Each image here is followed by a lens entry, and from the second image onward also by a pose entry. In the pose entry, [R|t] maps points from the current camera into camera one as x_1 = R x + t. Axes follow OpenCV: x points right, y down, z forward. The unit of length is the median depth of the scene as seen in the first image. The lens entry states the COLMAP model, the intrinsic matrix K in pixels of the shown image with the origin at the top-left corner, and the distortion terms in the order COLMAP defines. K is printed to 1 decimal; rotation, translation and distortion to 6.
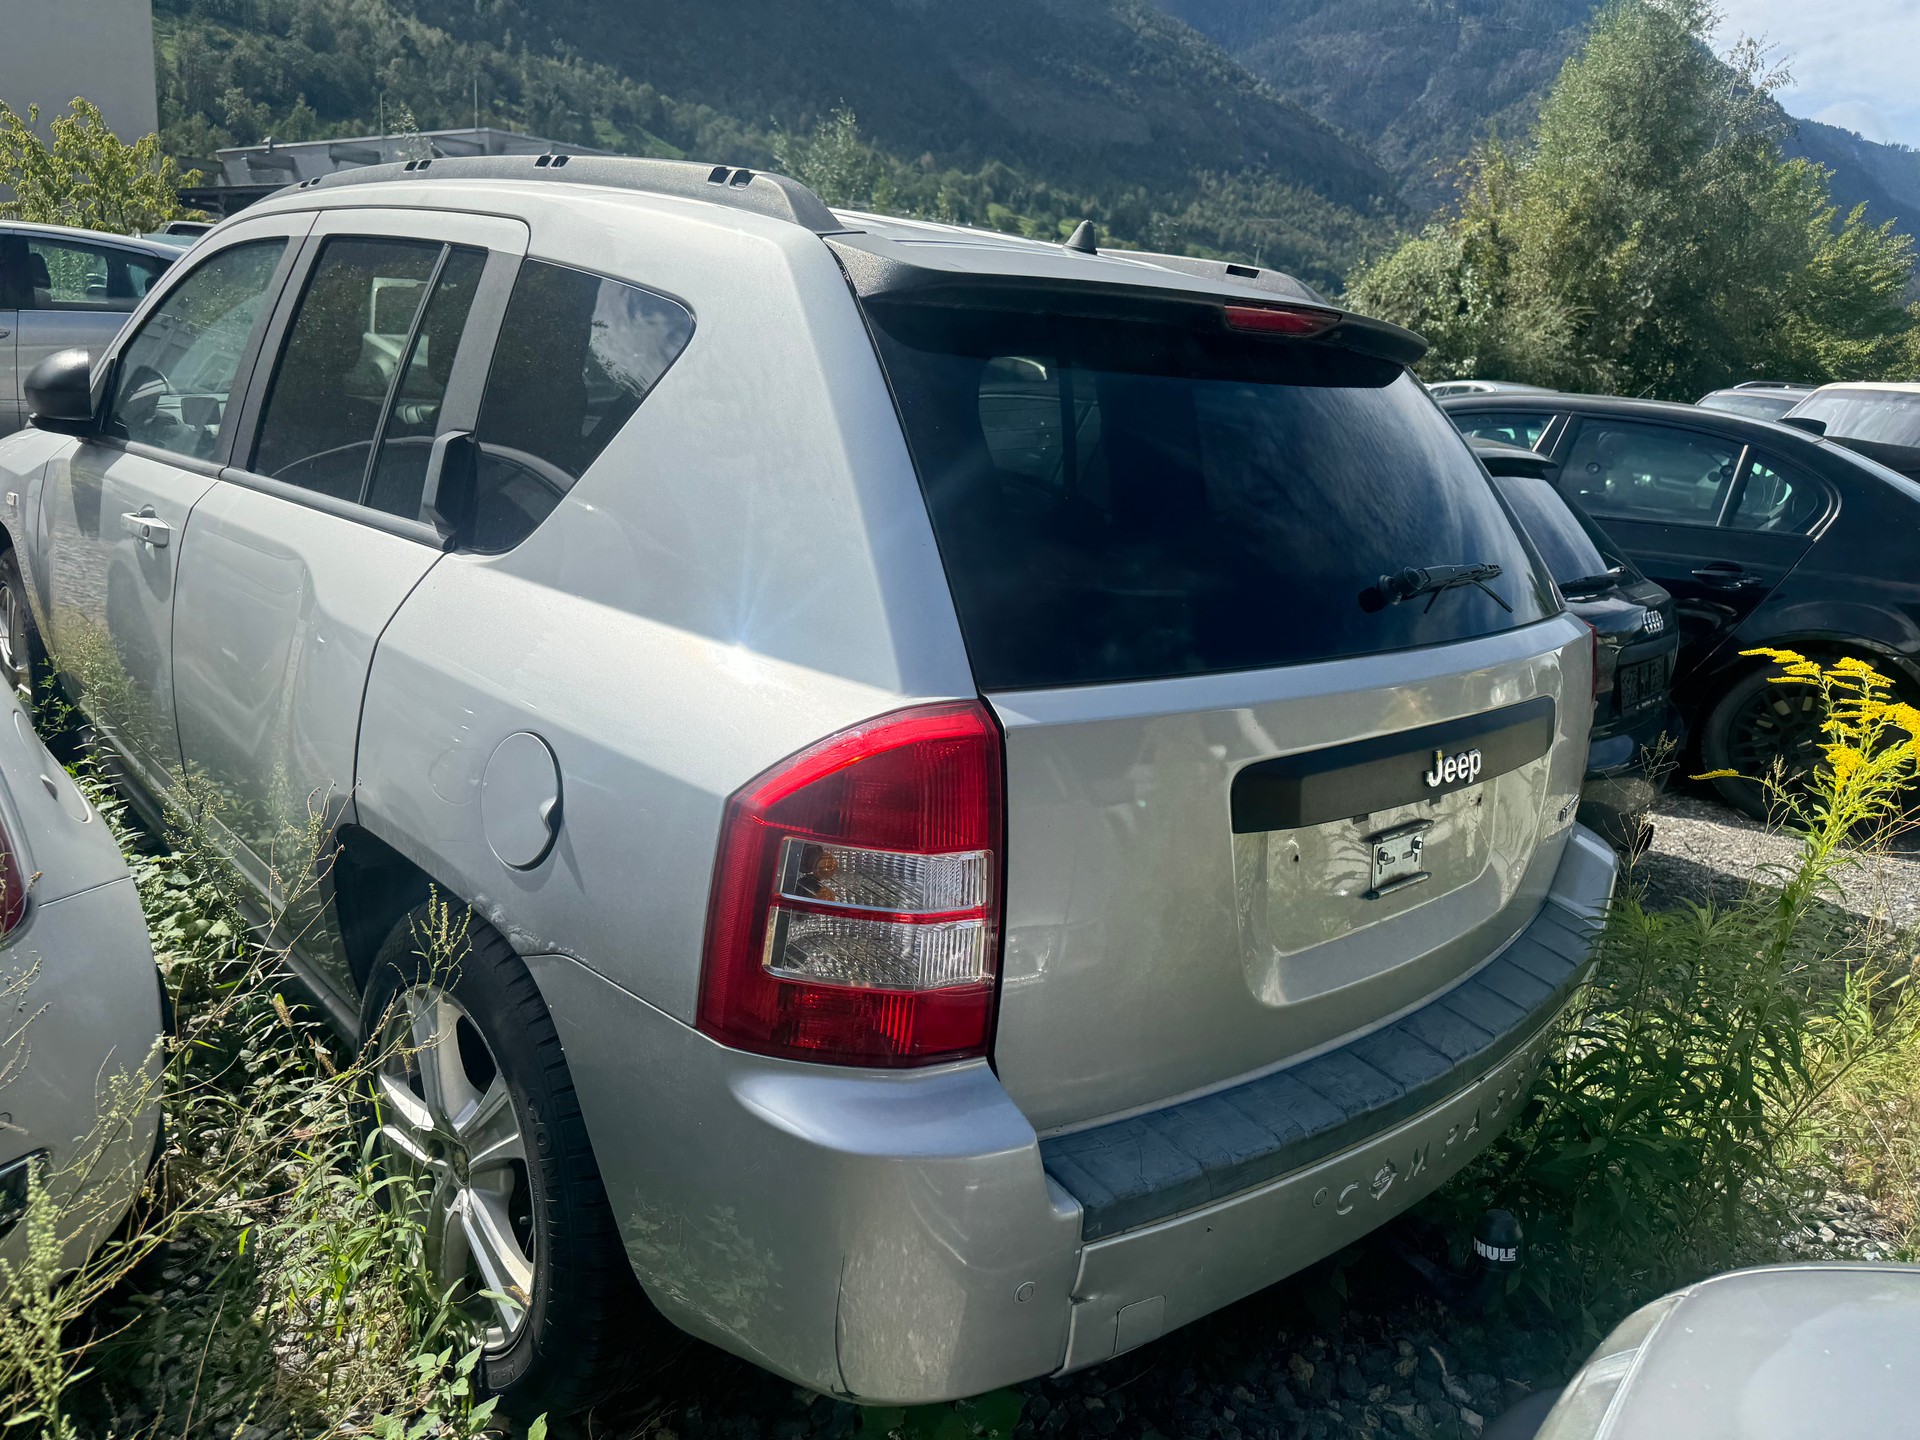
lens RADIAL K [[1349.4, 0, 958.6], [0, 1349.4, 703.4], [0, 0, 1]] dist [0.012409, -0.019739]
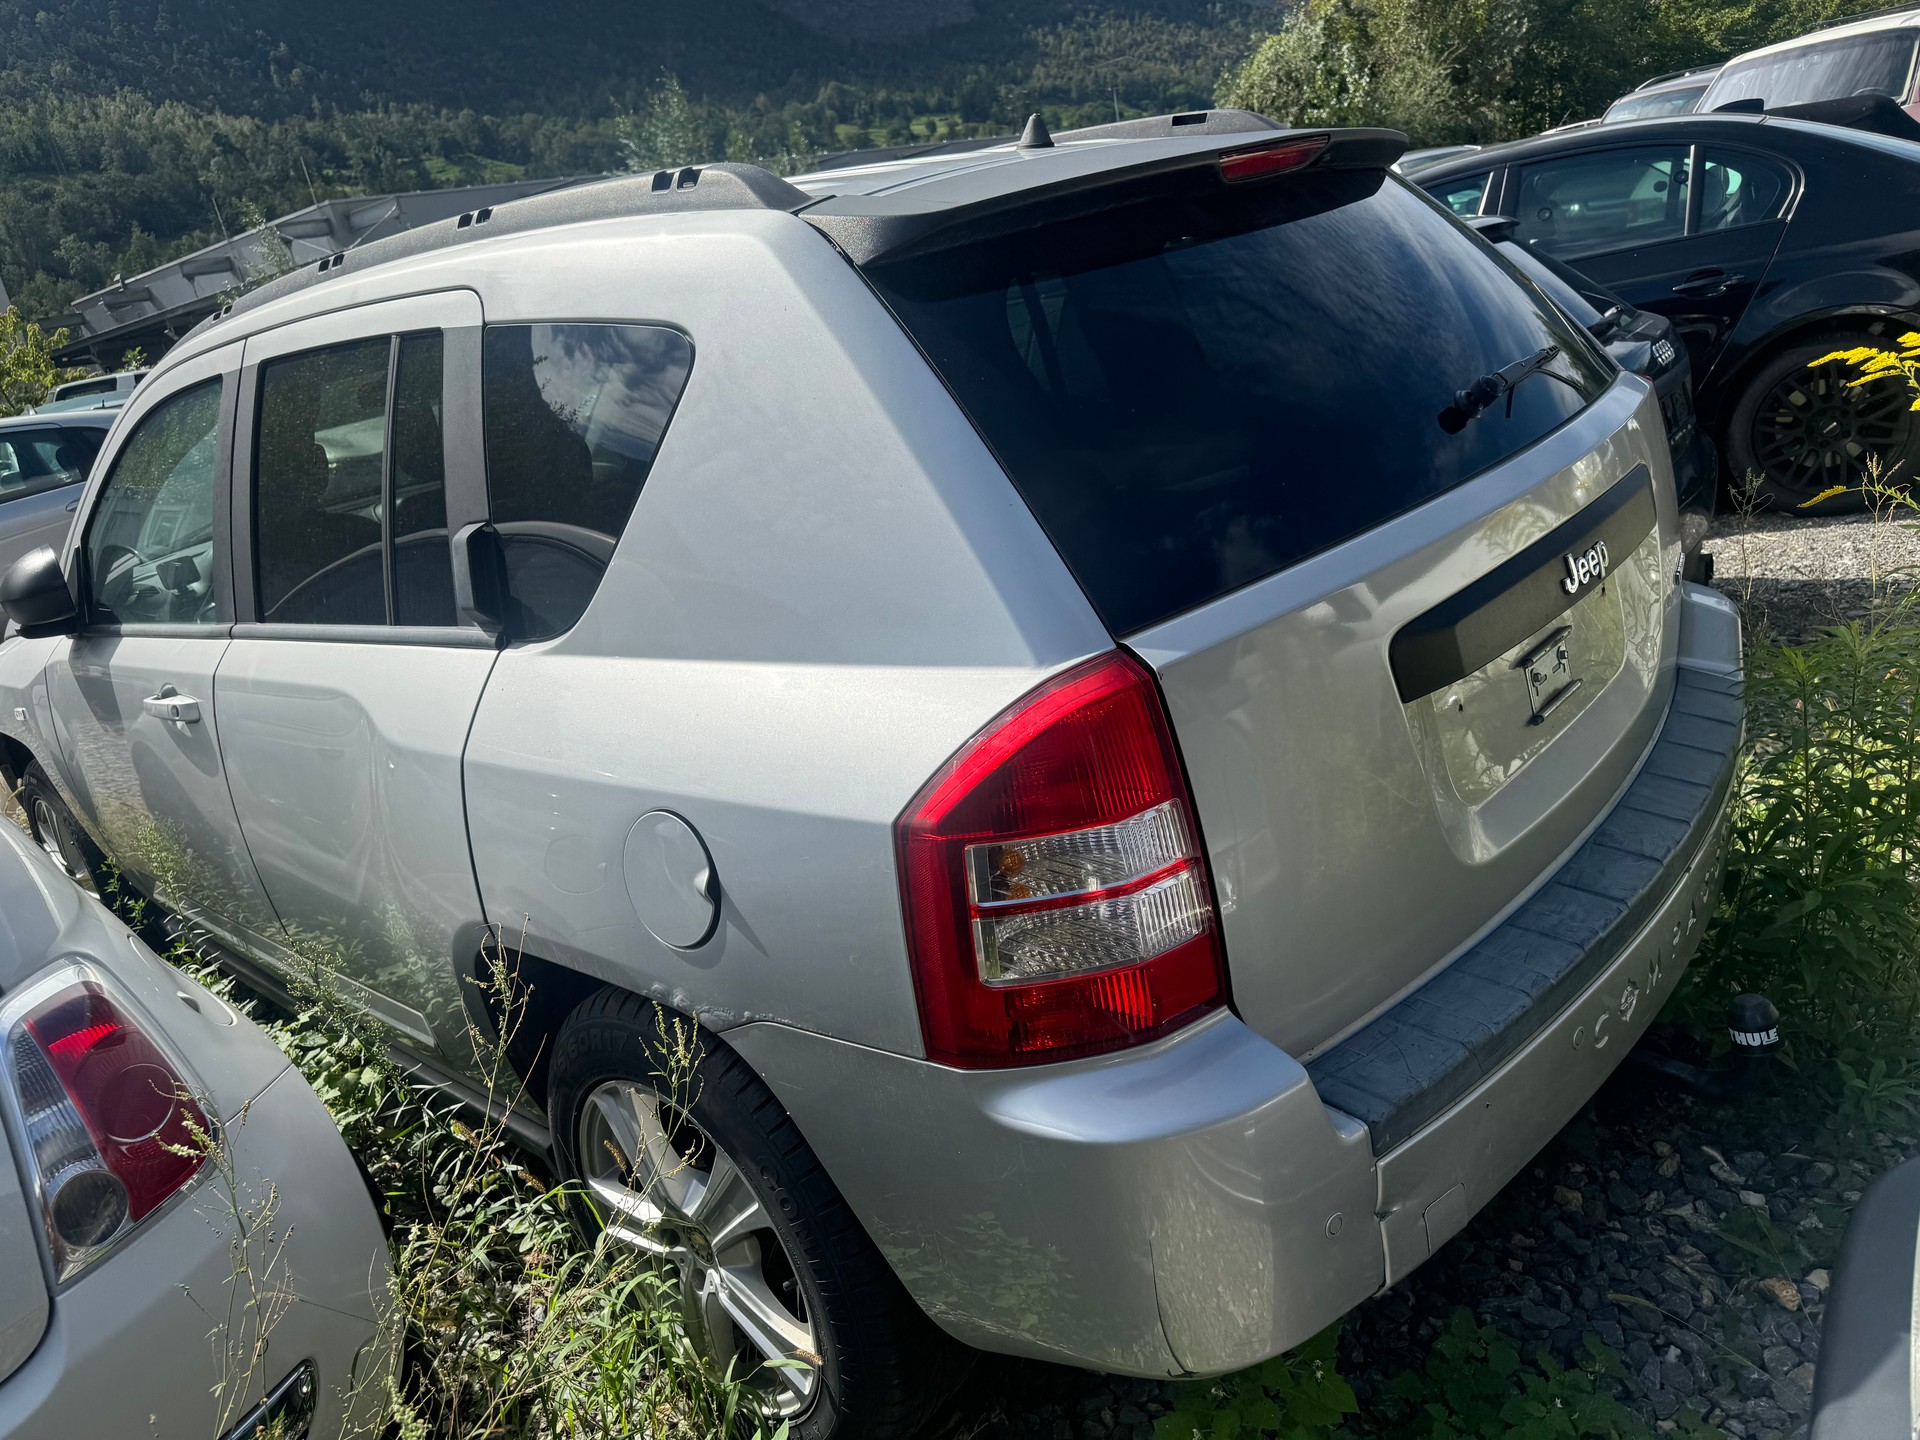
lens RADIAL K [[1346.6, 0, 921.2], [0, 1346.6, 691.7], [0, 0, 1]] dist [0.001668, -0.008290]
pose [[0.958981, -0.282940, -0.017347, -0.067245], [0.283454, 0.957794, 0.047799, -0.035000], [0.003091, -0.050756, 0.998706, 0.038272]]
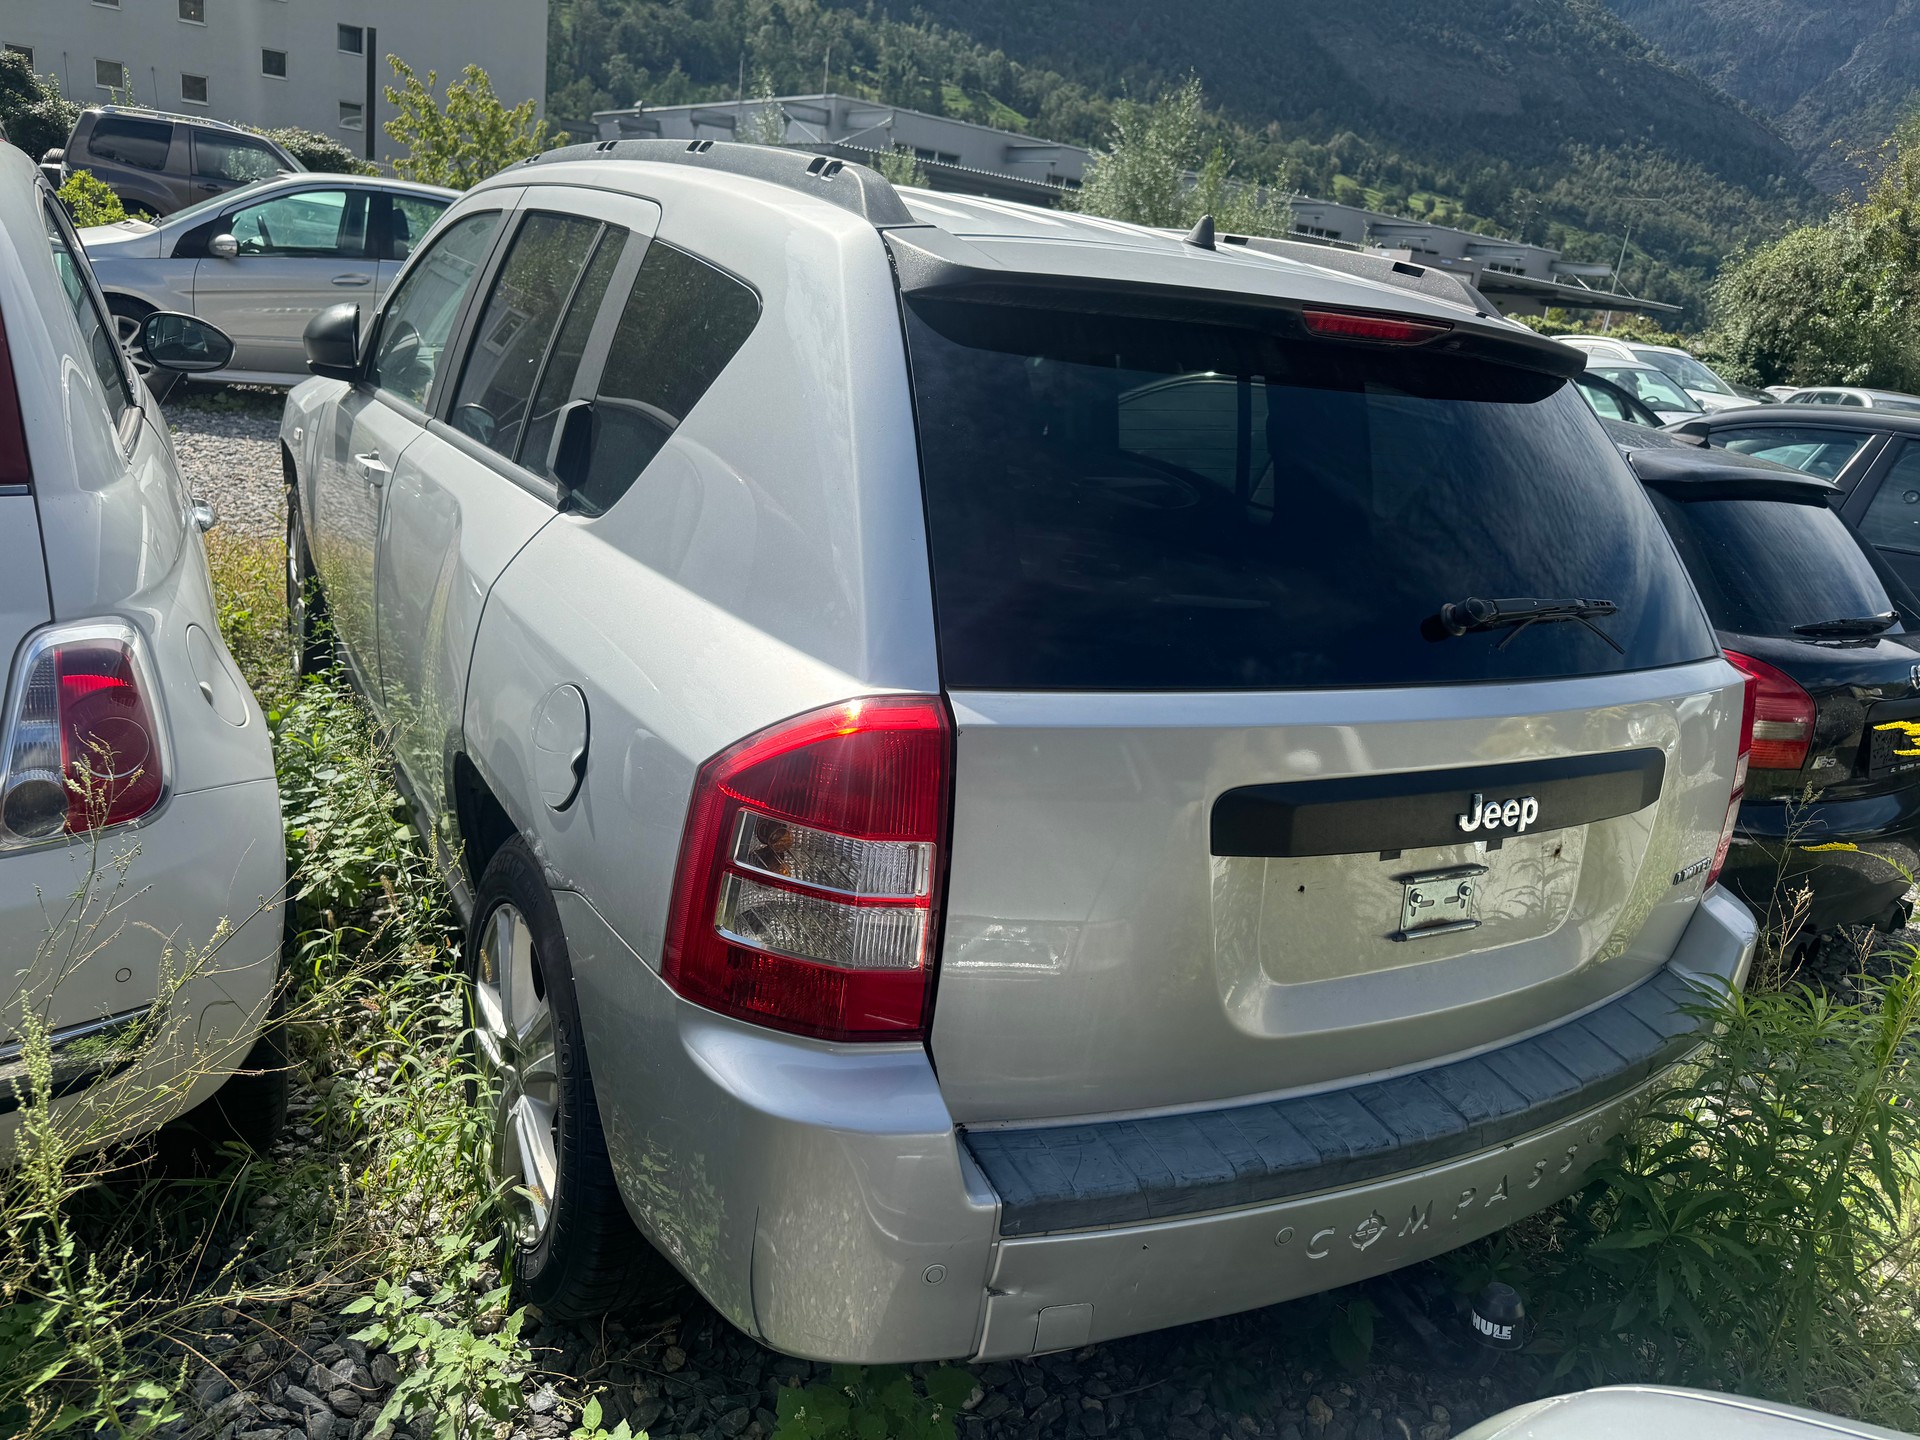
lens RADIAL K [[1372.1, 0, 1033.8], [0, 1372.1, 703.2], [0, 0, 1]] dist [0.008827, -0.015964]
pose [[0.974999, 0.096070, -0.200367, 0.179300], [-0.092392, 0.995339, 0.027651, -0.019525], [0.202089, -0.008448, 0.979331, -0.001171]]
